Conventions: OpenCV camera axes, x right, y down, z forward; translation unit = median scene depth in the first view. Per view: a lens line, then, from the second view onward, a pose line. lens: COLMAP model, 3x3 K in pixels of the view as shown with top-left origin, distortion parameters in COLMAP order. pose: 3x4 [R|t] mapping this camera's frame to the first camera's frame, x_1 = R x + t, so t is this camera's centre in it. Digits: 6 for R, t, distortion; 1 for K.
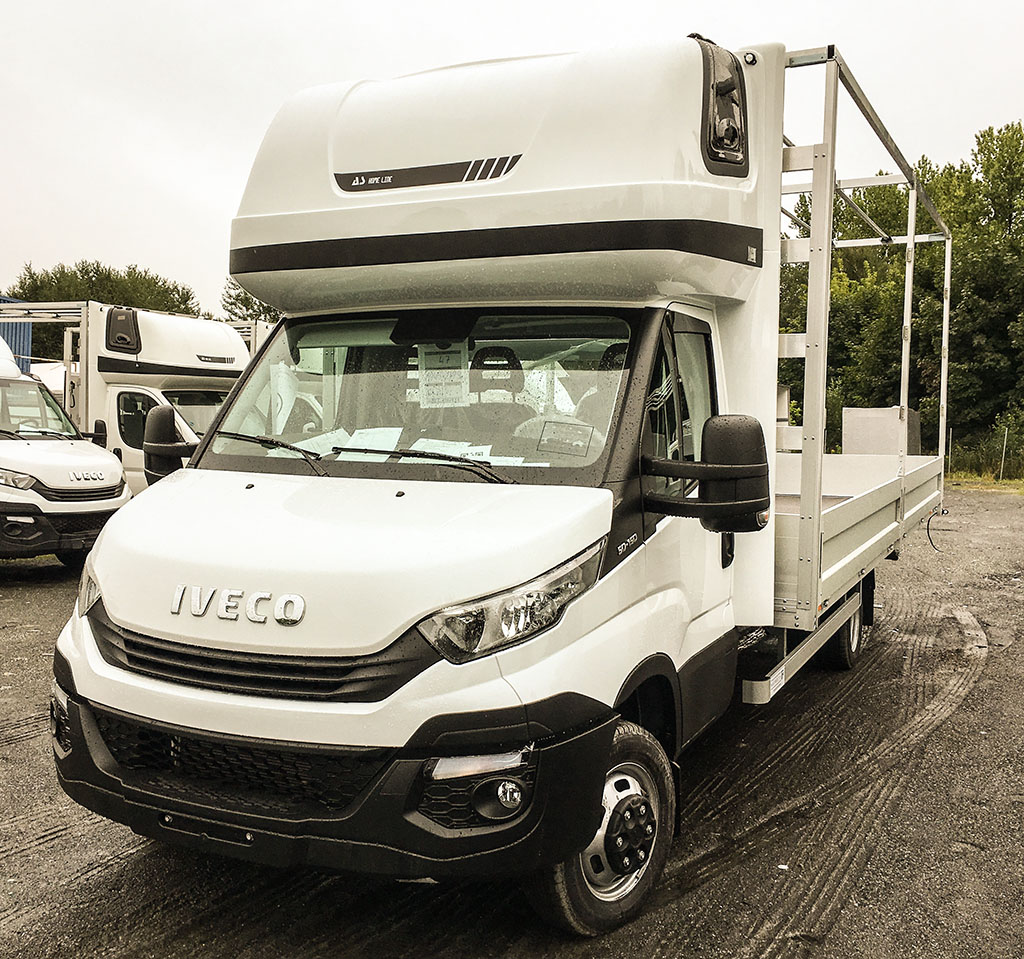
lens RADIAL K [[1174.3, 0, 512.0], [0, 1174.3, 479.5], [0, 0, 1]] dist [0.026353, 0.038131]
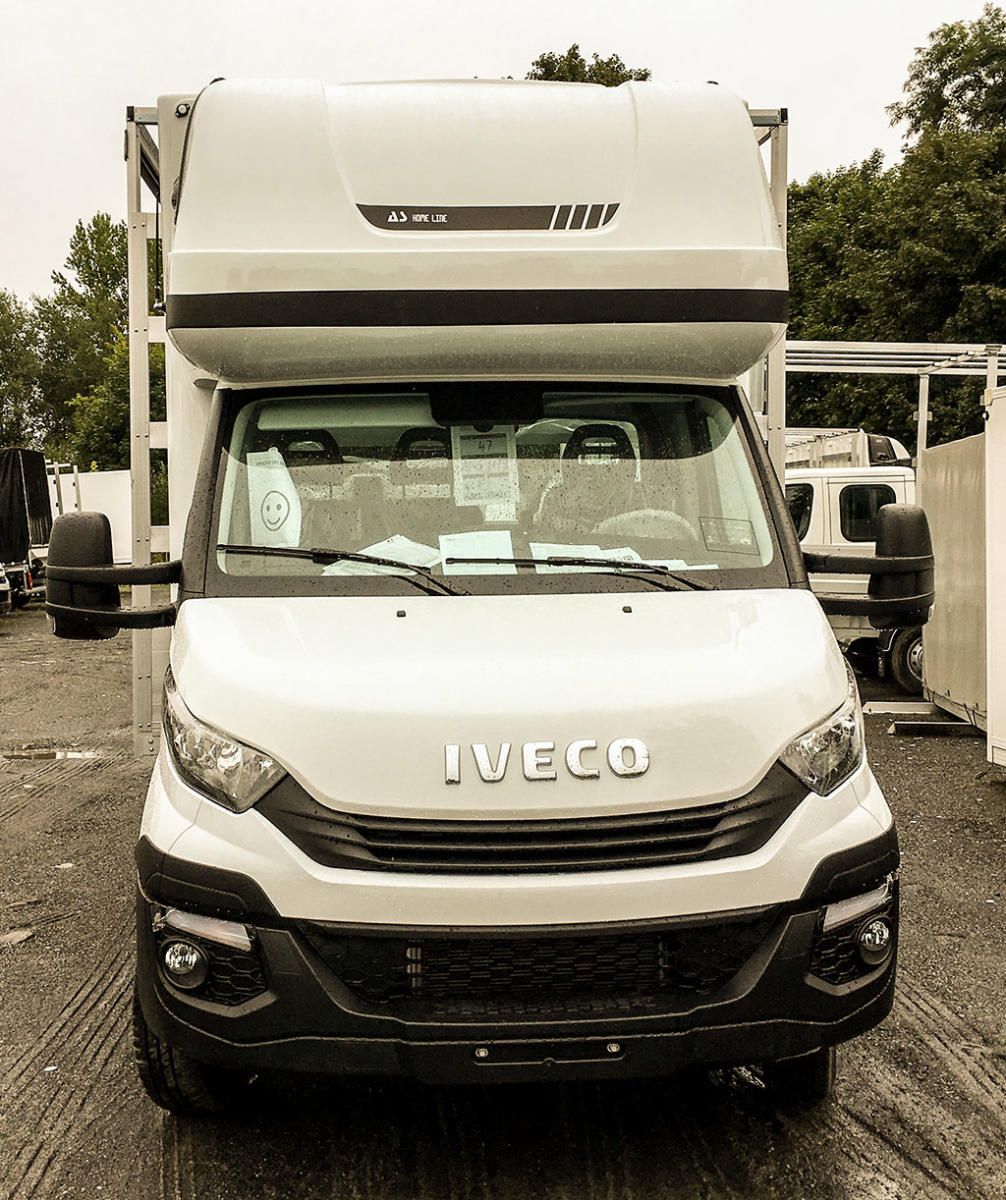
lens RADIAL K [[1504.9, 0, 504.1], [0, 1504.9, 556.7], [0, 0, 1]] dist [0.013915, 0.022531]
pose [[0.850316, -0.042259, 0.524572, -0.621850], [0.053701, 0.998535, -0.006607, -0.019113], [-0.523525, 0.033789, 0.851340, 0.125744]]
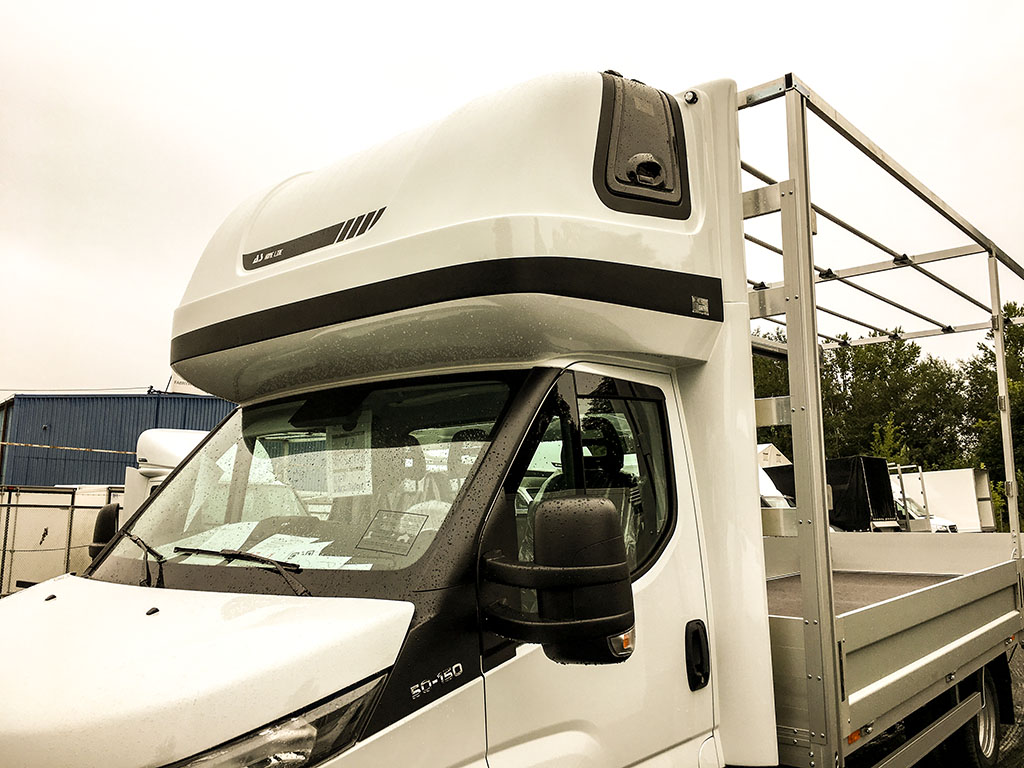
lens RADIAL K [[878.9, 0, 560.1], [0, 878.9, 379.1], [0, 0, 1]] dist [0.063402, 0.001923]
pose [[0.972470, -0.060617, -0.225006, 0.267611], [0.015928, 0.980607, -0.195337, -0.016586], [0.232483, 0.186375, 0.954576, 0.408396]]
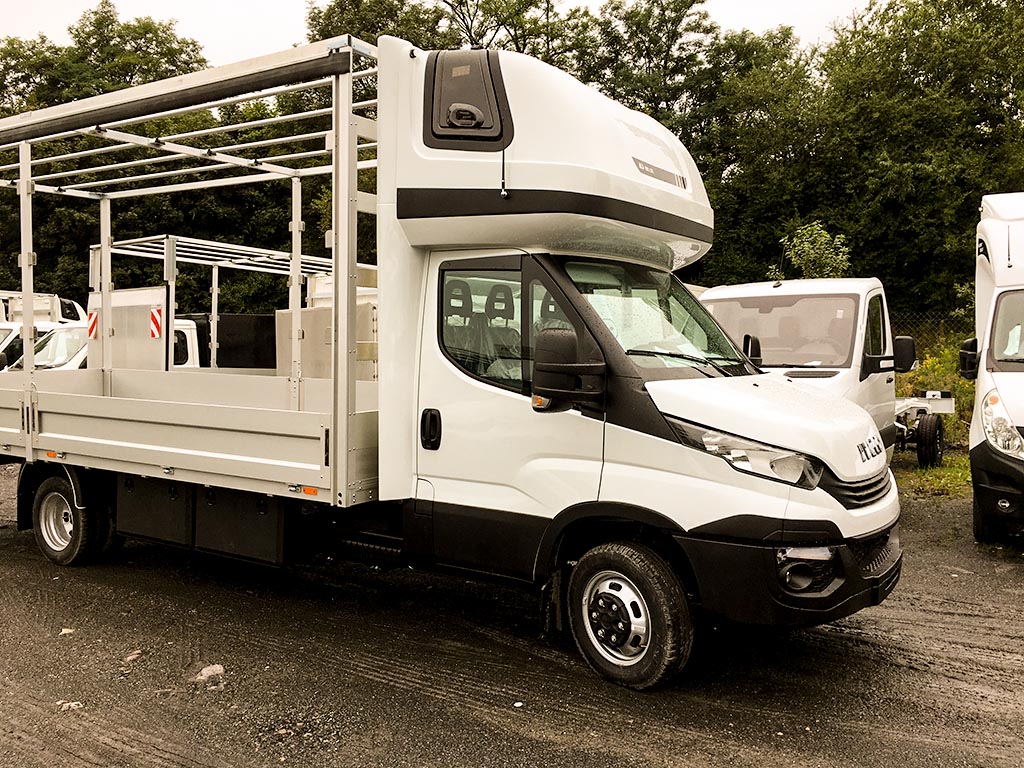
lens RADIAL K [[878.9, 0, 560.1], [0, 878.9, 379.1], [0, 0, 1]] dist [0.063402, 0.001923]
pose [[0.077474, -0.039282, 0.996220, -1.213046], [0.044794, 0.998352, 0.035882, -0.047470], [-0.995988, 0.041845, 0.079106, 1.056088]]
